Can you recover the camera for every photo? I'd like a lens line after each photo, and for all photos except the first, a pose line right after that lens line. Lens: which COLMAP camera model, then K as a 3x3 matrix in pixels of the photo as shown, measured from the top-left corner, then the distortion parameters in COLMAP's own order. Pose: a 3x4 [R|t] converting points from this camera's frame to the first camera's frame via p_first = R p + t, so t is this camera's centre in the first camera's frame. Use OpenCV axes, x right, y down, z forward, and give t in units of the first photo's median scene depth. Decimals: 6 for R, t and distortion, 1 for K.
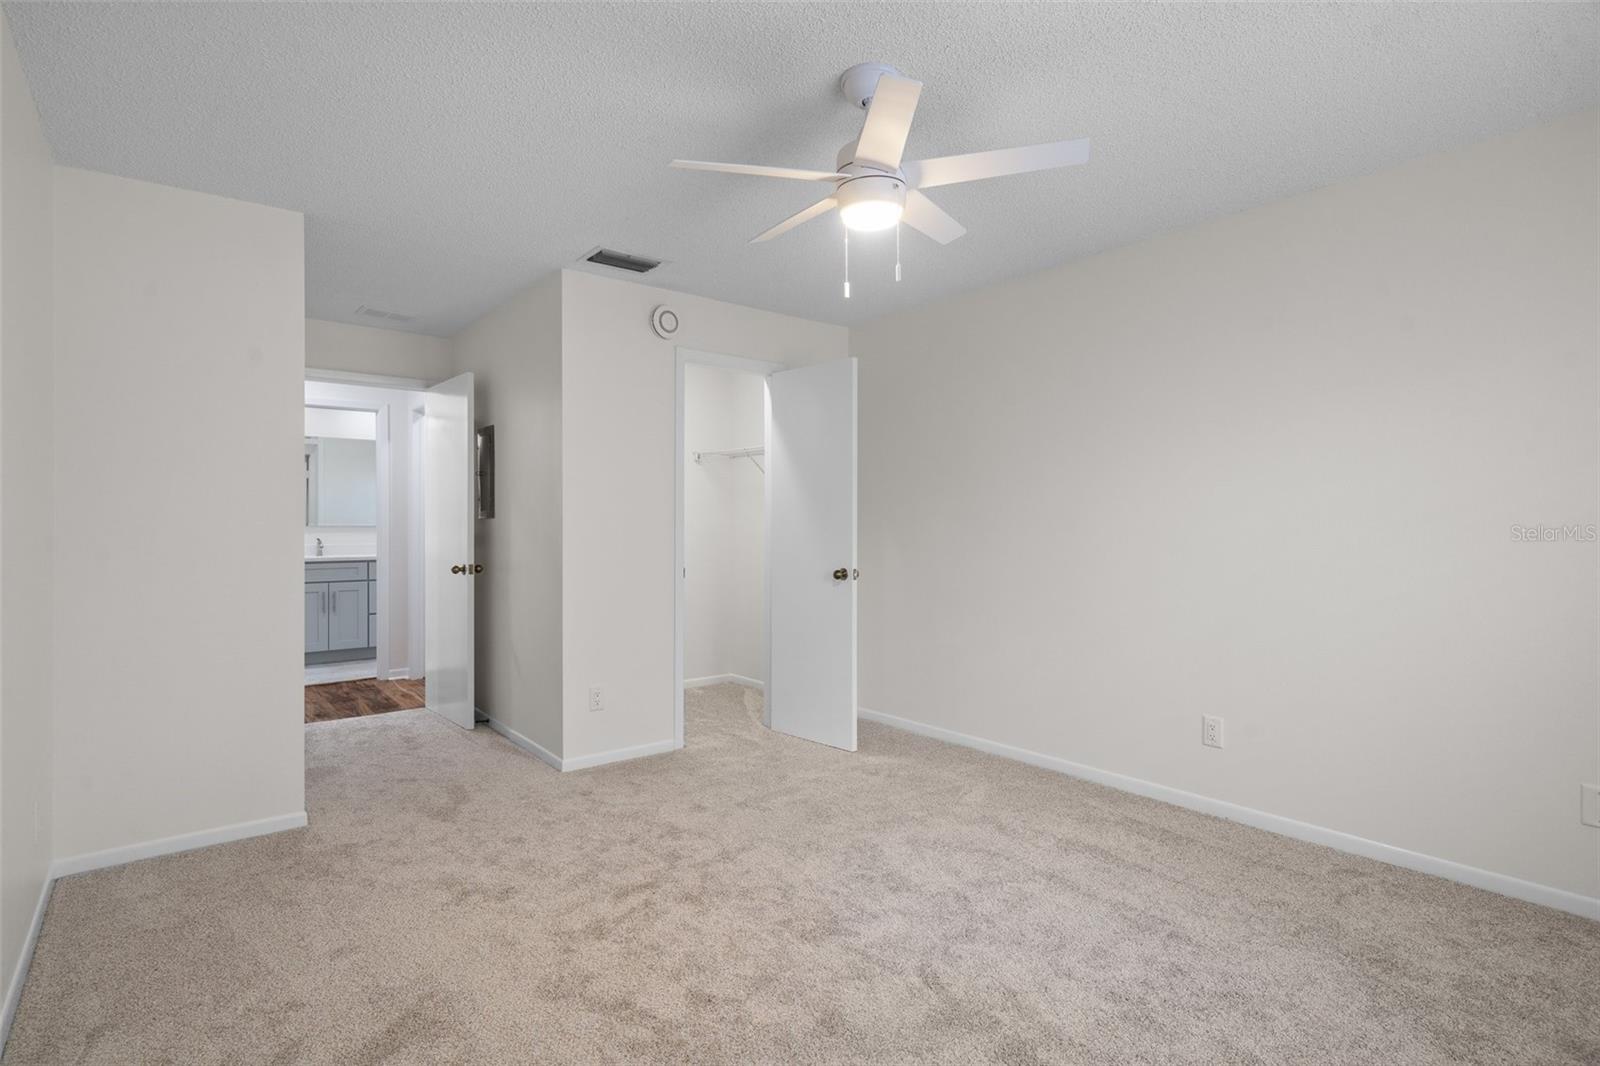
lens RADIAL K [[777.1, 0, 788.2], [0, 777.1, 528.4], [0, 0, 1]] dist [0.002487, 0.000805]
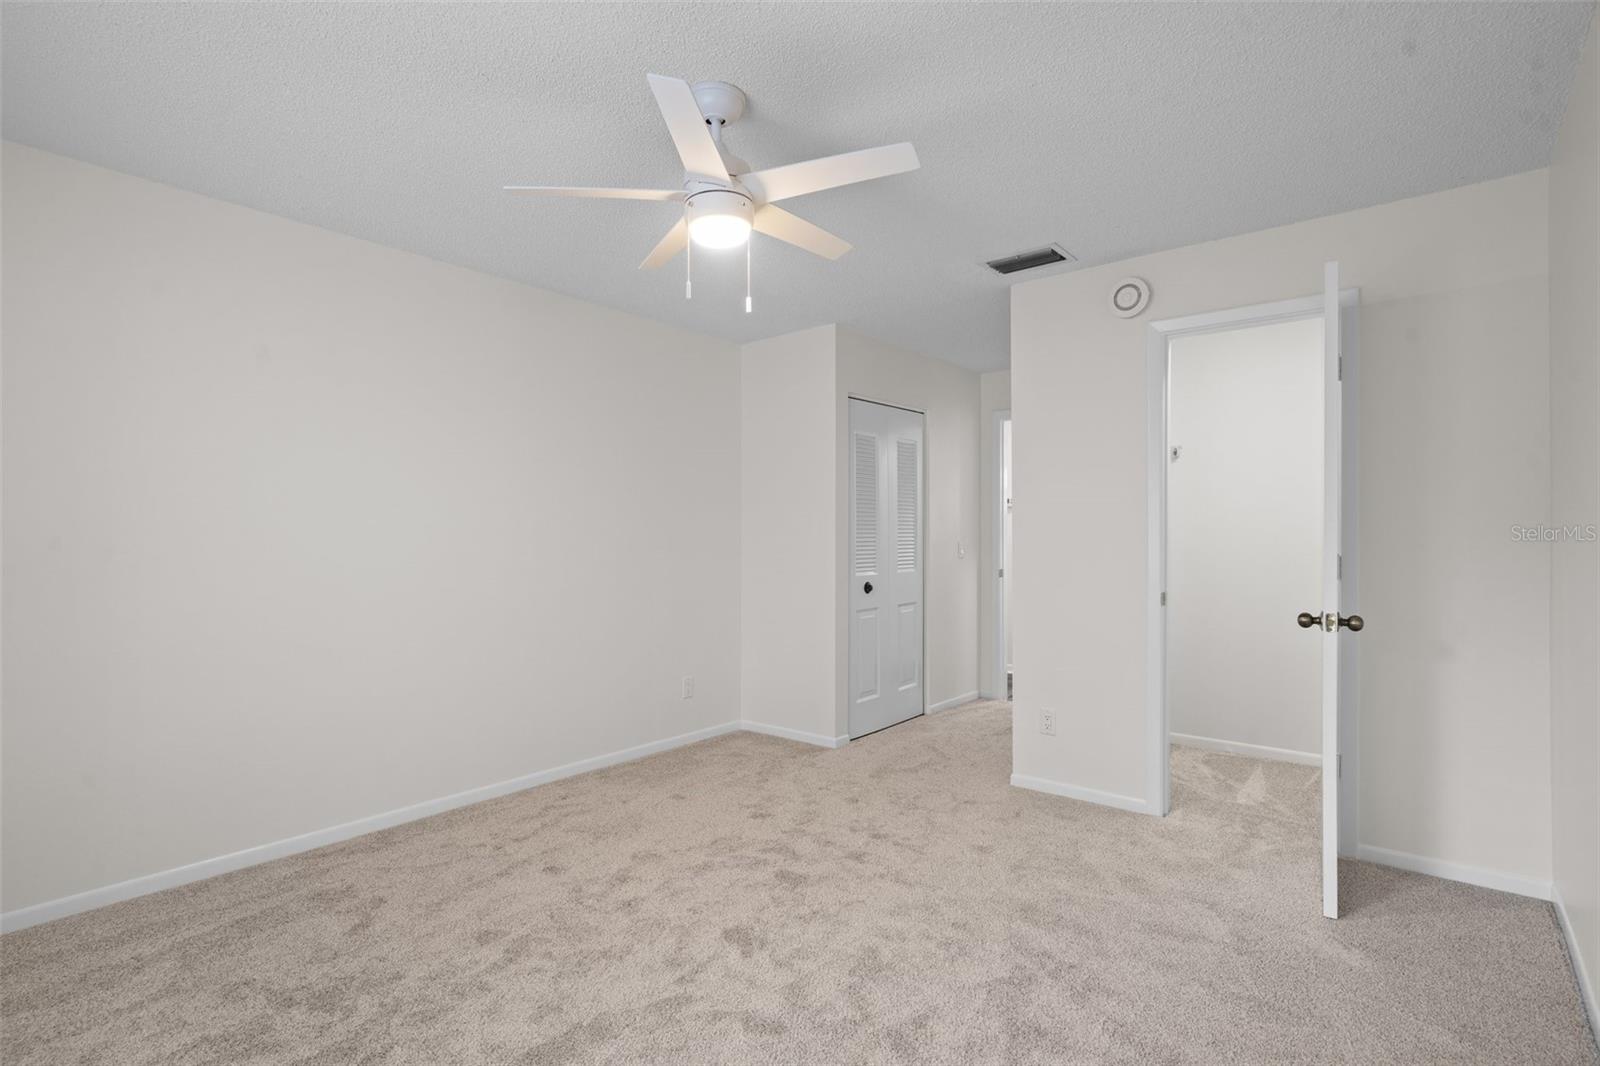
lens RADIAL K [[777.1, 0, 788.2], [0, 777.1, 528.4], [0, 0, 1]] dist [0.002487, 0.000805]
pose [[0.224564, -0.009816, -0.974410, 0.753156], [-0.005066, 0.999924, -0.011241, -0.006060], [0.974446, 0.007460, 0.224497, 0.590060]]
